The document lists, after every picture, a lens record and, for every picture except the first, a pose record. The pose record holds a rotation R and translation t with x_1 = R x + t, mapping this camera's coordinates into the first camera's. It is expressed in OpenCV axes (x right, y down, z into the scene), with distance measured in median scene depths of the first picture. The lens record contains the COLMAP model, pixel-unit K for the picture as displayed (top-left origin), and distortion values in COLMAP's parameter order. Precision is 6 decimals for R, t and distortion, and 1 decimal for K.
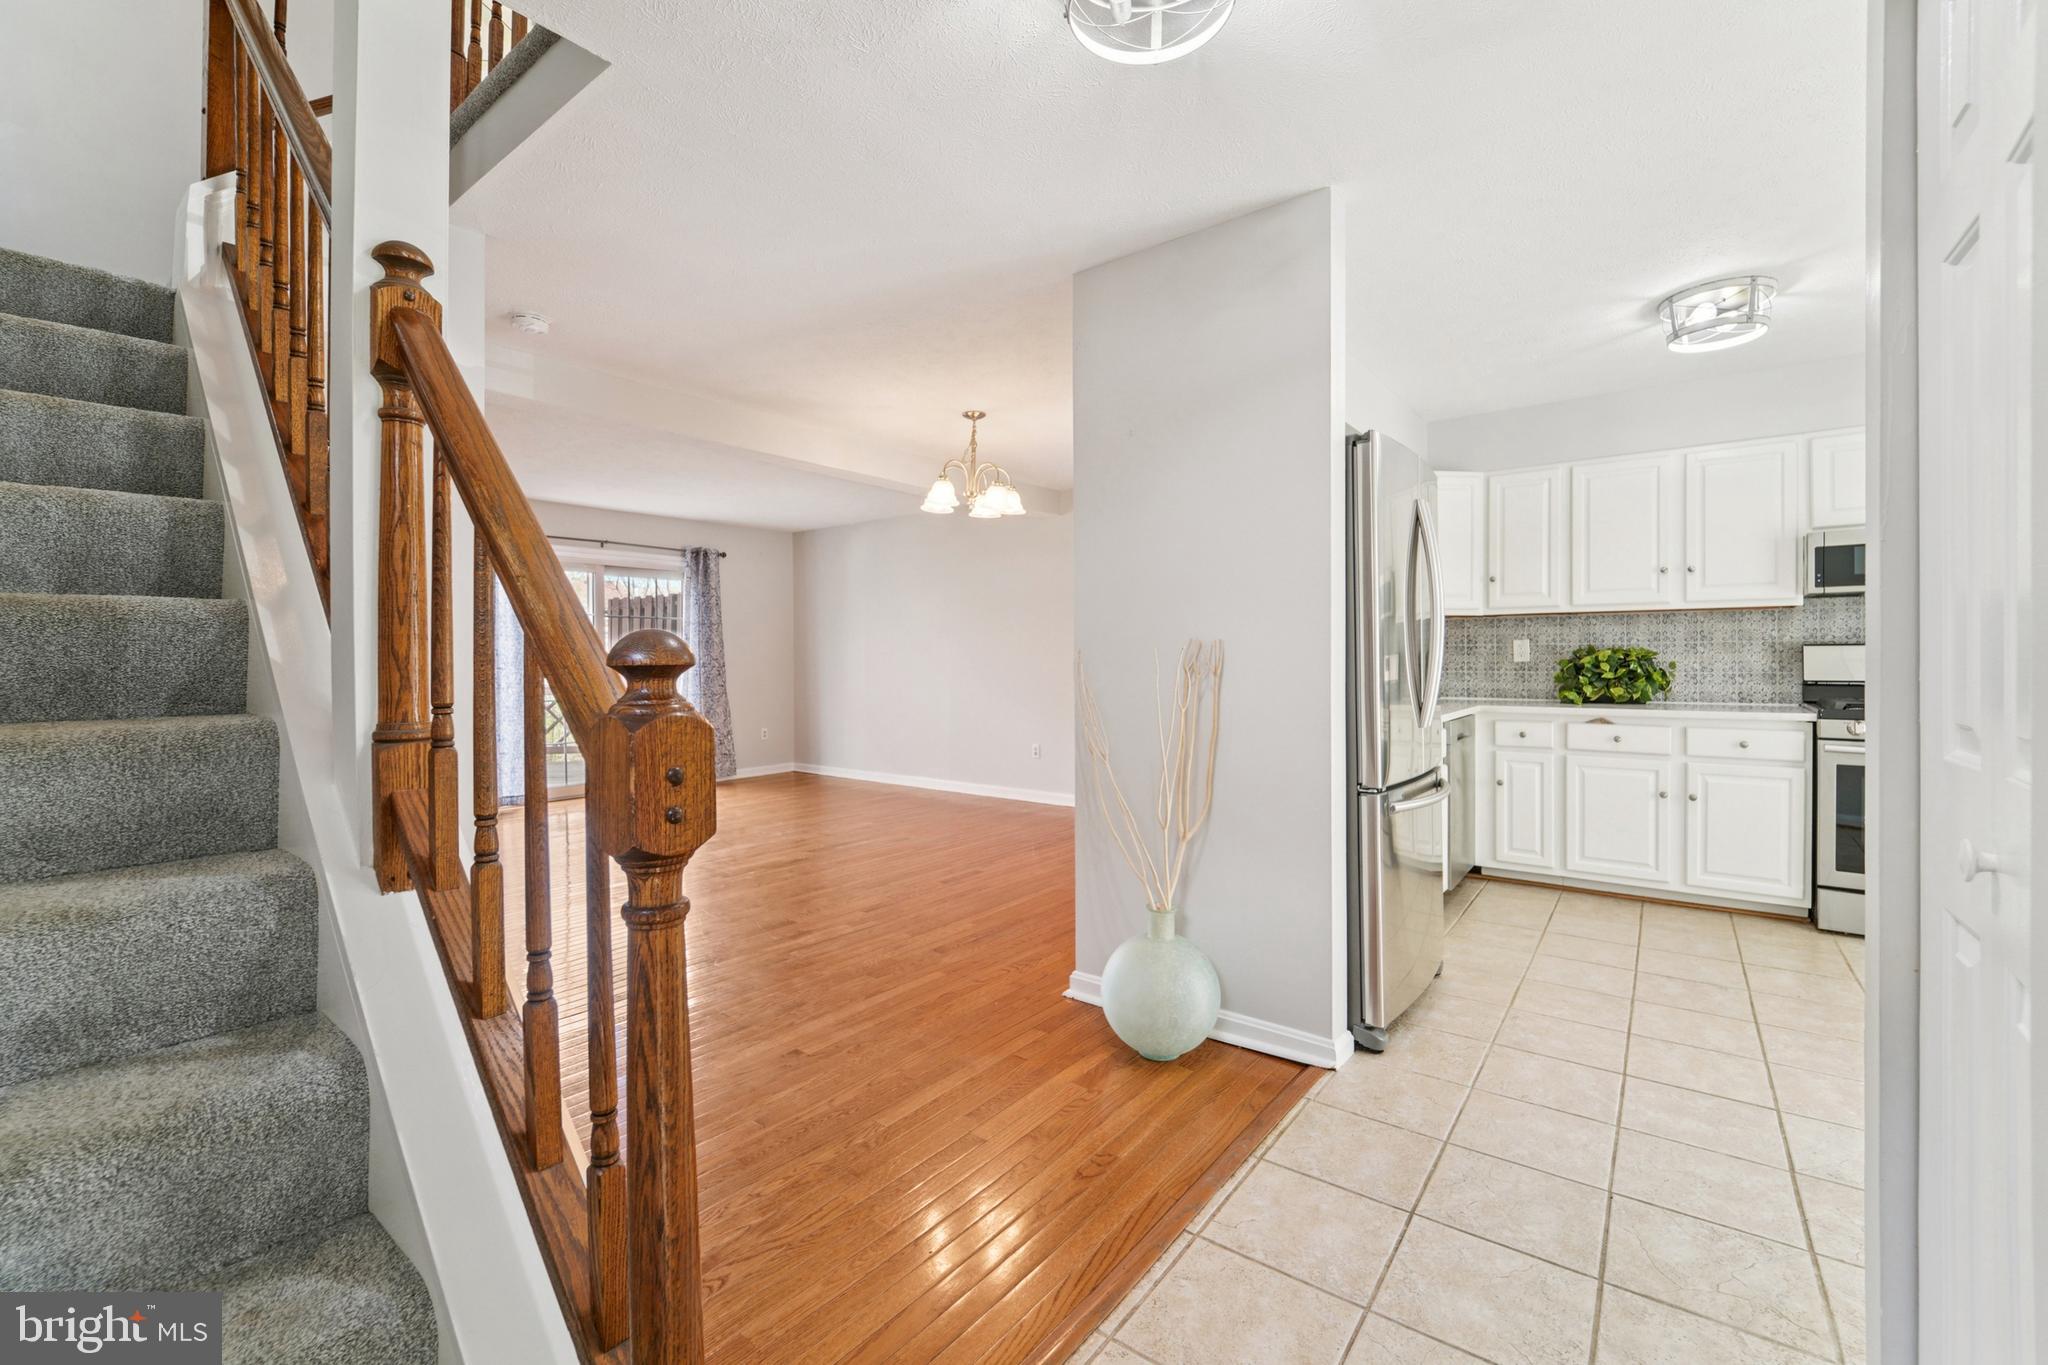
lens RADIAL K [[855.6, 0, 1024.6], [0, 855.6, 665.1], [0, 0, 1]] dist [-0.027854, -0.000091]
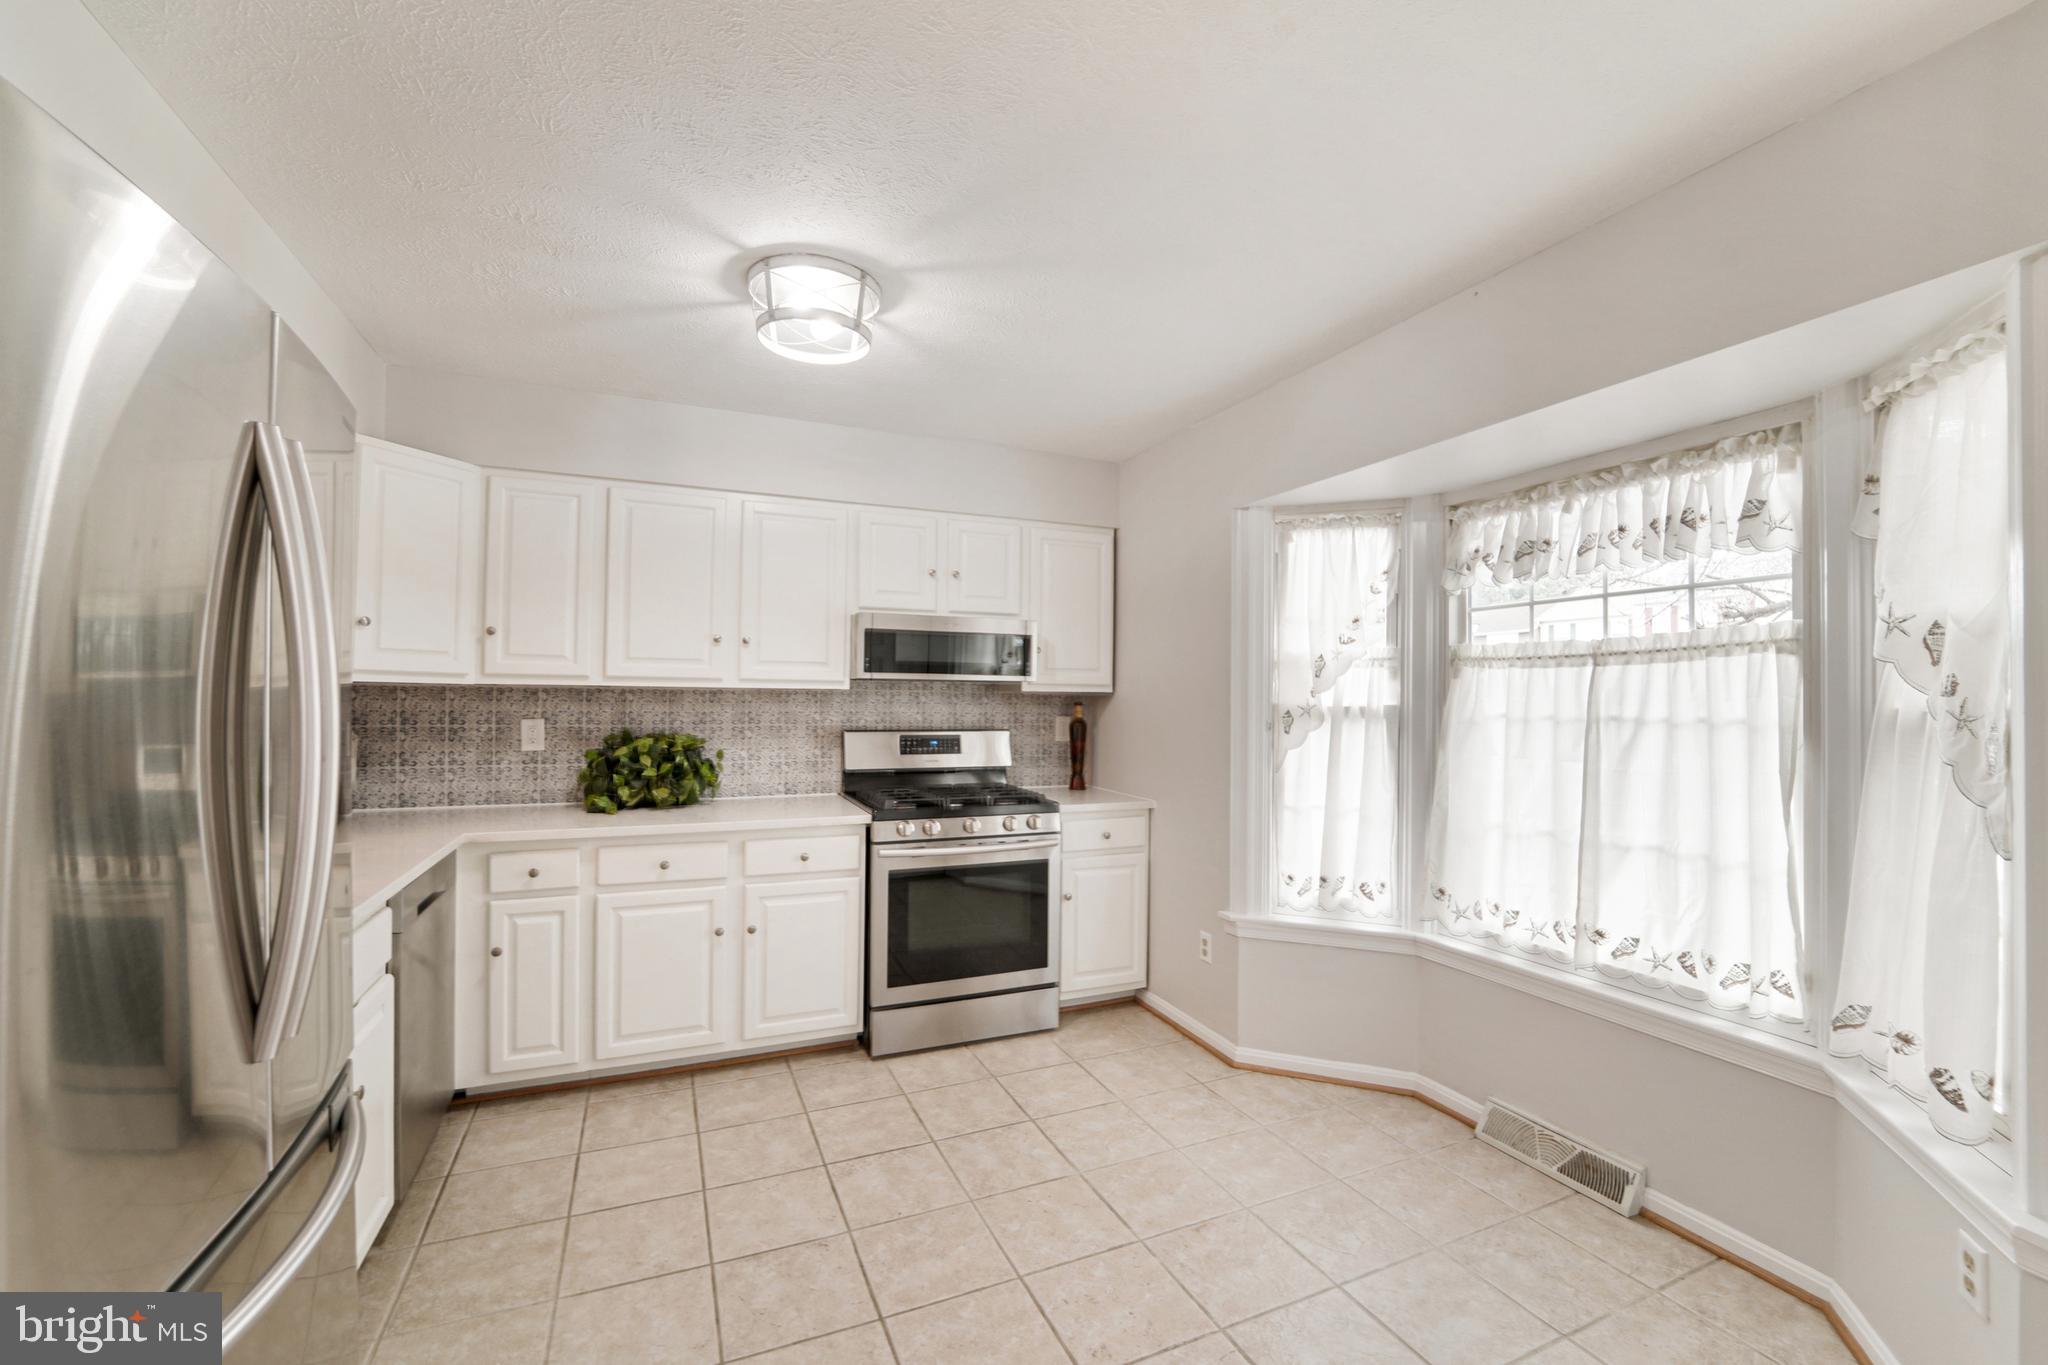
lens RADIAL K [[838.5, 0, 1024.2], [0, 838.5, 693.5], [0, 0, 1]] dist [-0.004141, -0.000223]
pose [[0.484484, 0.015057, 0.874671, 0.193432], [-0.007131, 0.999887, -0.013262, -0.050041], [-0.874771, 0.000188, 0.484536, 0.337701]]
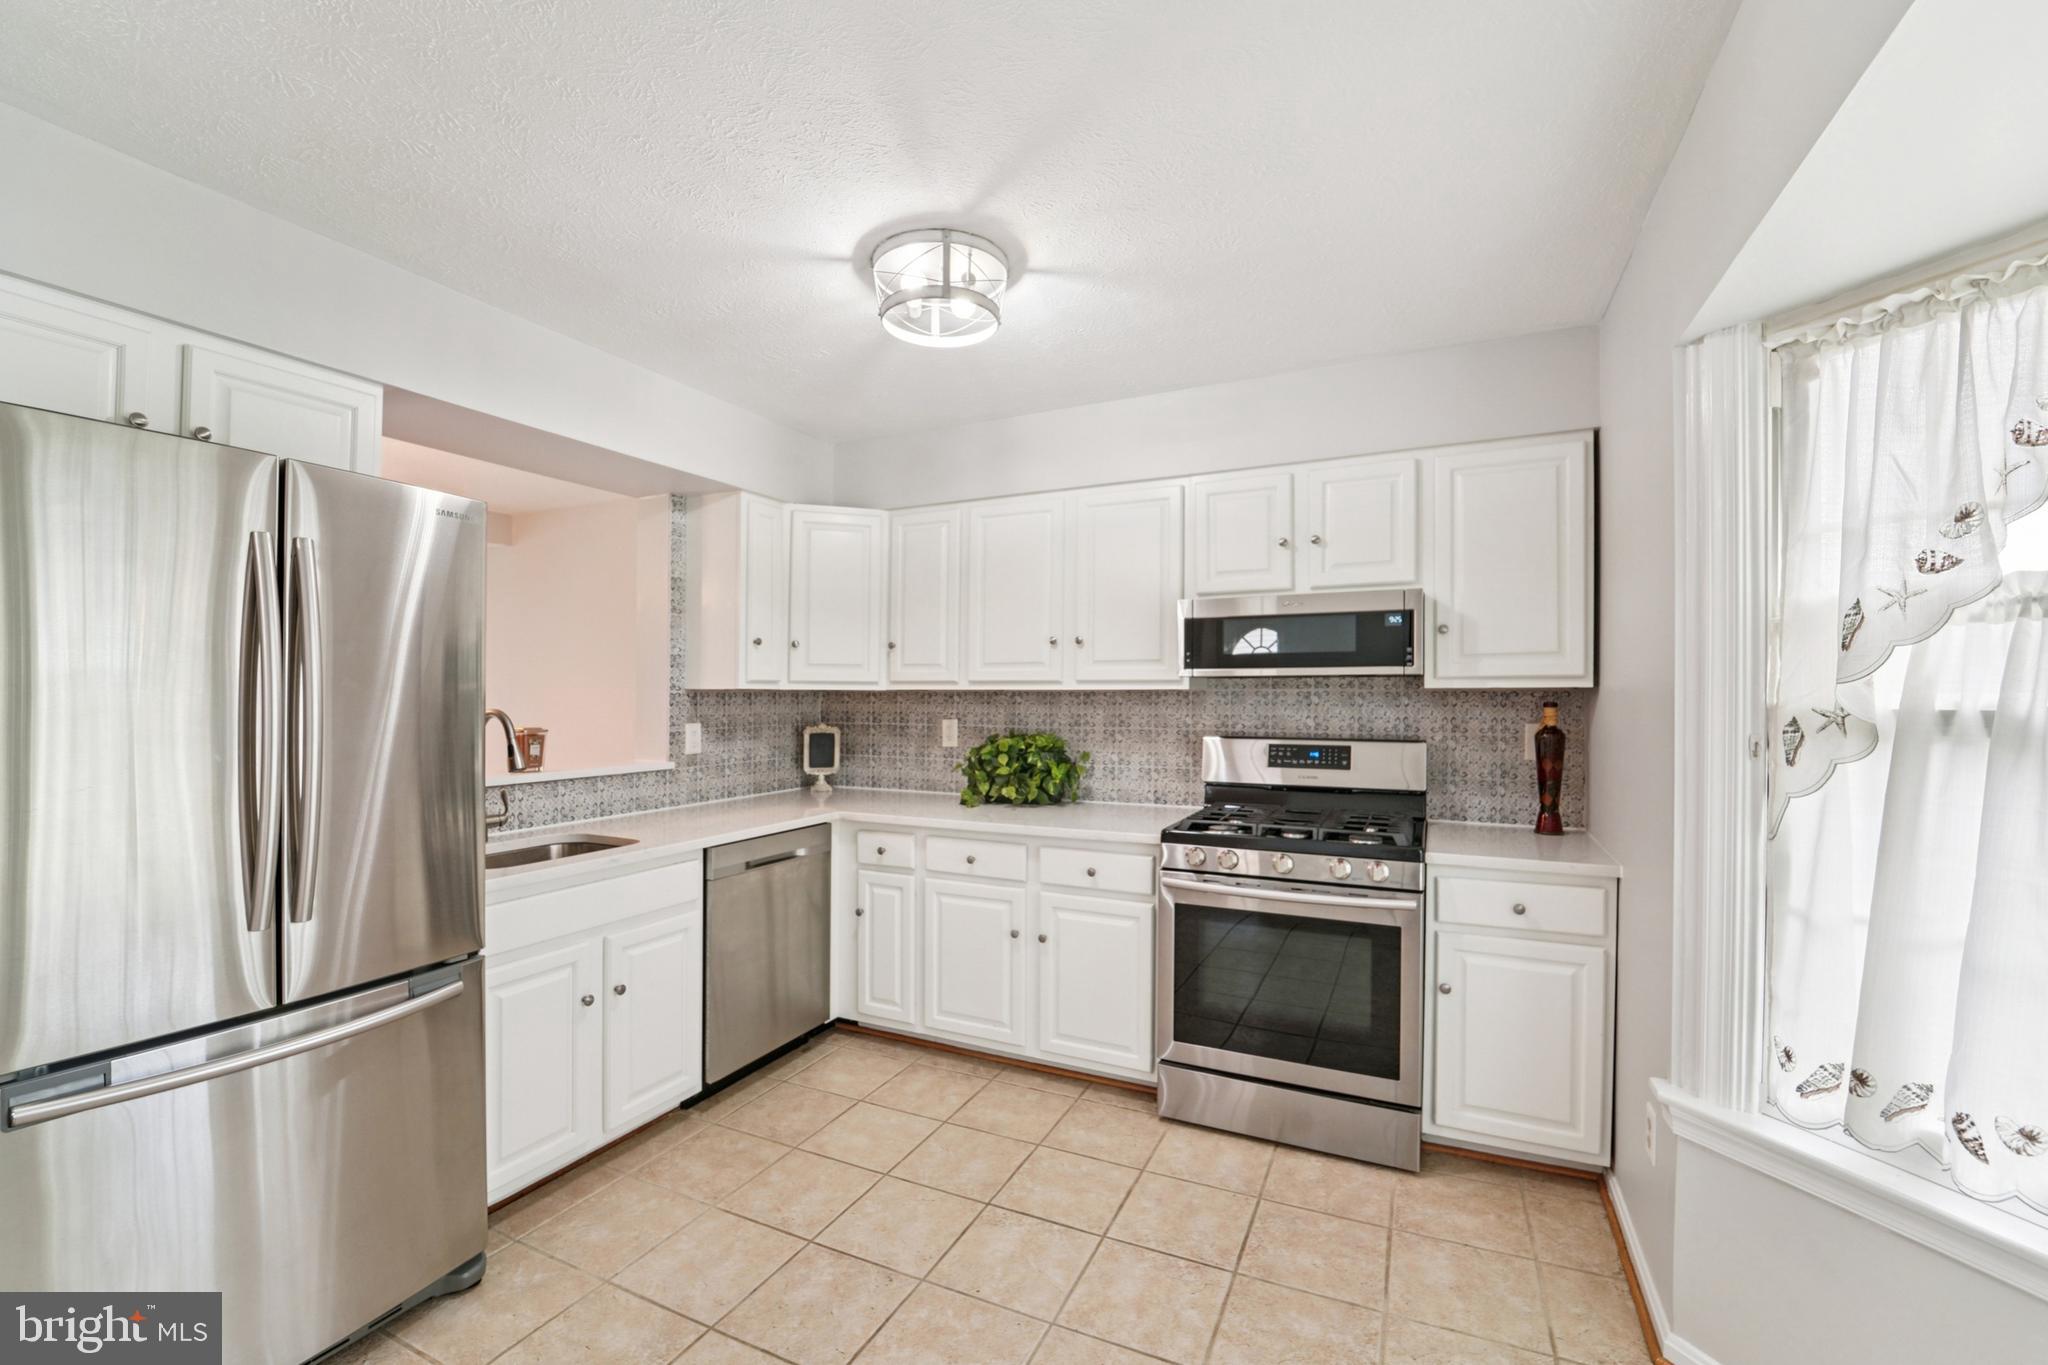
lens RADIAL K [[845.6, 0, 1022.6], [0, 845.6, 695.4], [0, 0, 1]] dist [-0.018768, -0.000036]
pose [[0.977303, 0.005582, 0.211774, 0.531388], [-0.004054, 0.999963, -0.007651, -0.052151], [-0.211809, 0.006619, 0.977289, 0.211583]]
